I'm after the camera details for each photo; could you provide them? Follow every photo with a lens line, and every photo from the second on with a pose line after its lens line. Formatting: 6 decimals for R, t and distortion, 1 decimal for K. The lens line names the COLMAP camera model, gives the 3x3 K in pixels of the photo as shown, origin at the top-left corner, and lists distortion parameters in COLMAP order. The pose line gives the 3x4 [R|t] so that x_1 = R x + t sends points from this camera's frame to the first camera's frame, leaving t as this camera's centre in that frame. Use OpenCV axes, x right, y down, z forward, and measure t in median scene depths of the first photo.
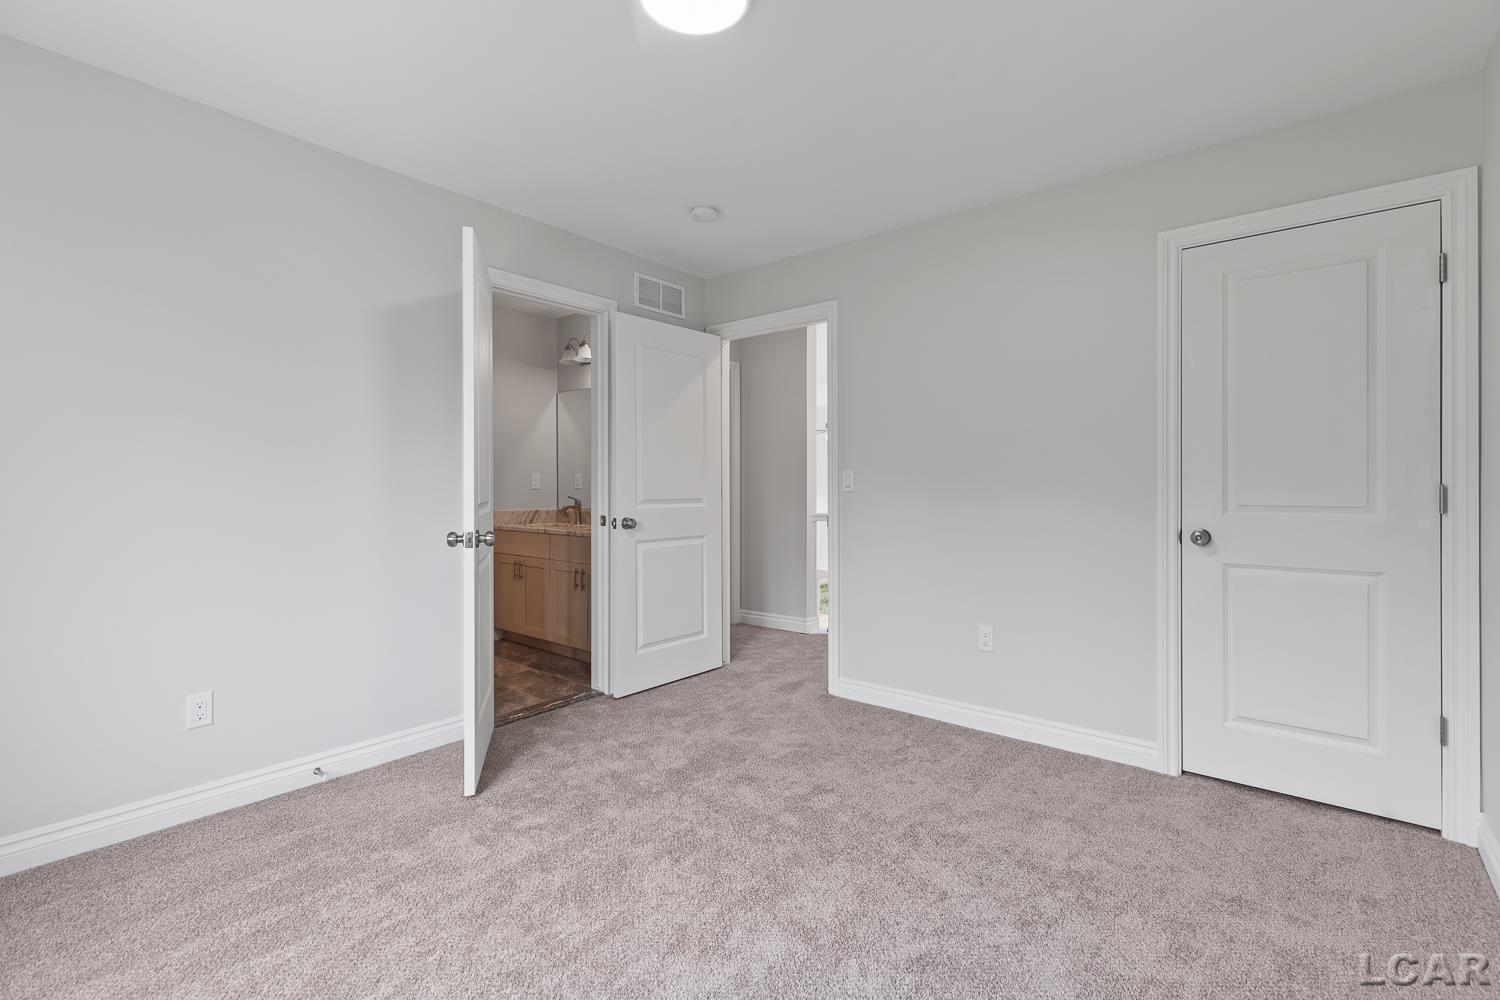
lens RADIAL K [[697.6, 0, 756.4], [0, 697.6, 508.7], [0, 0, 1]] dist [0.011657, -0.001068]
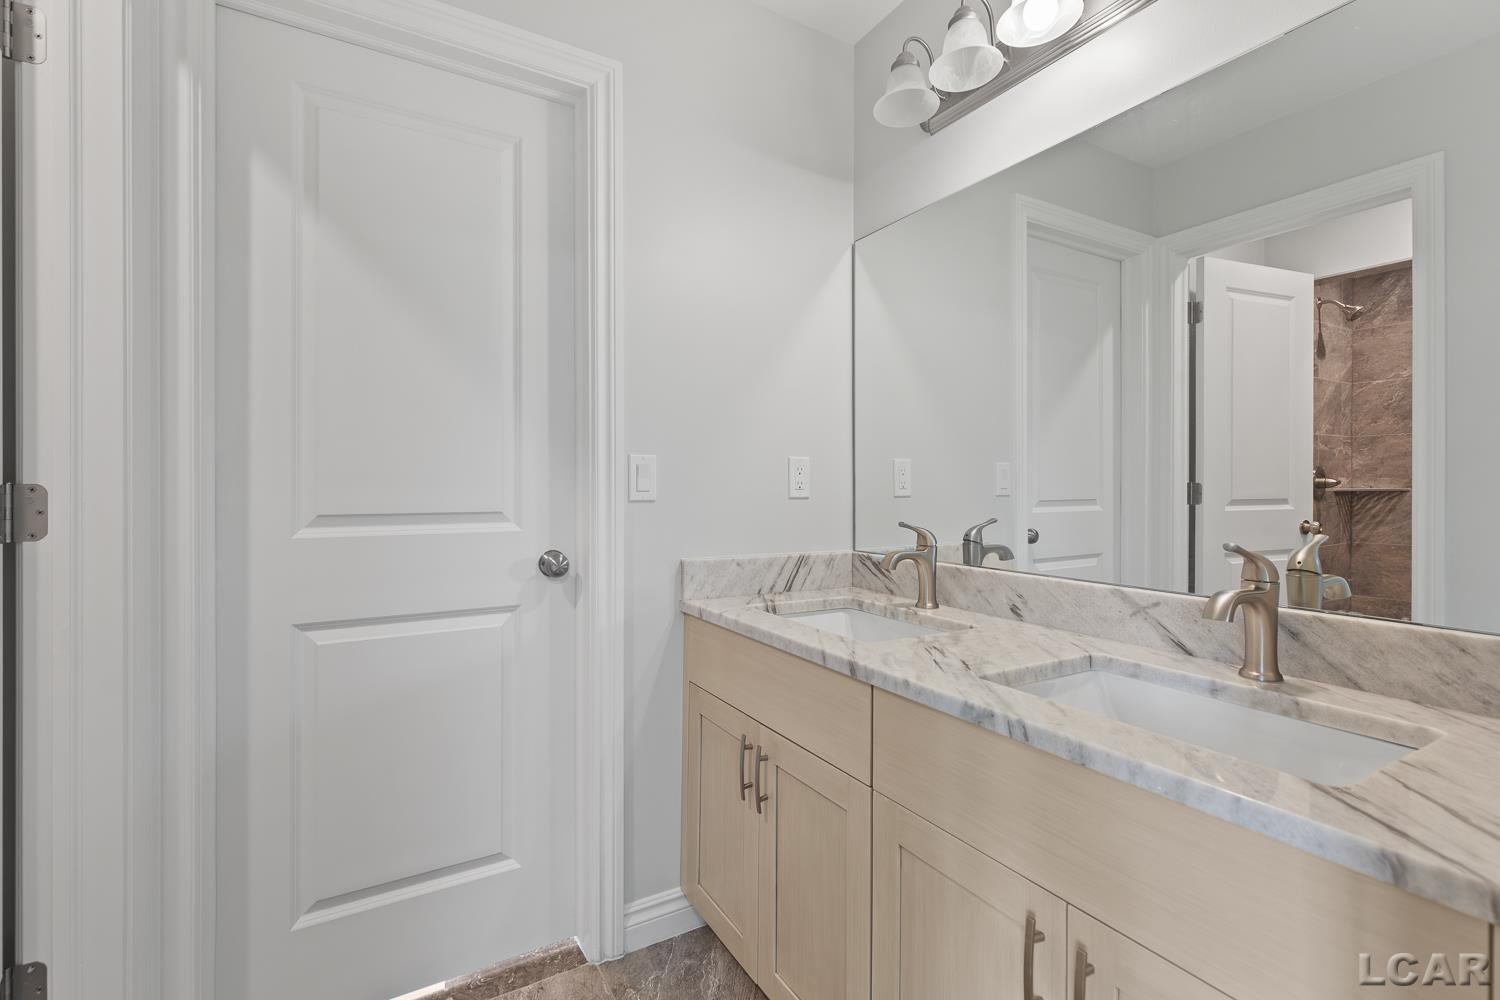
lens RADIAL K [[697.6, 0, 756.4], [0, 697.6, 508.7], [0, 0, 1]] dist [0.011657, -0.001068]
pose [[0.945638, 0.001611, -0.325218, -0.221379], [-0.001782, 0.999998, -0.000229, -0.023063], [0.325217, 0.000796, 0.945639, 0.654645]]
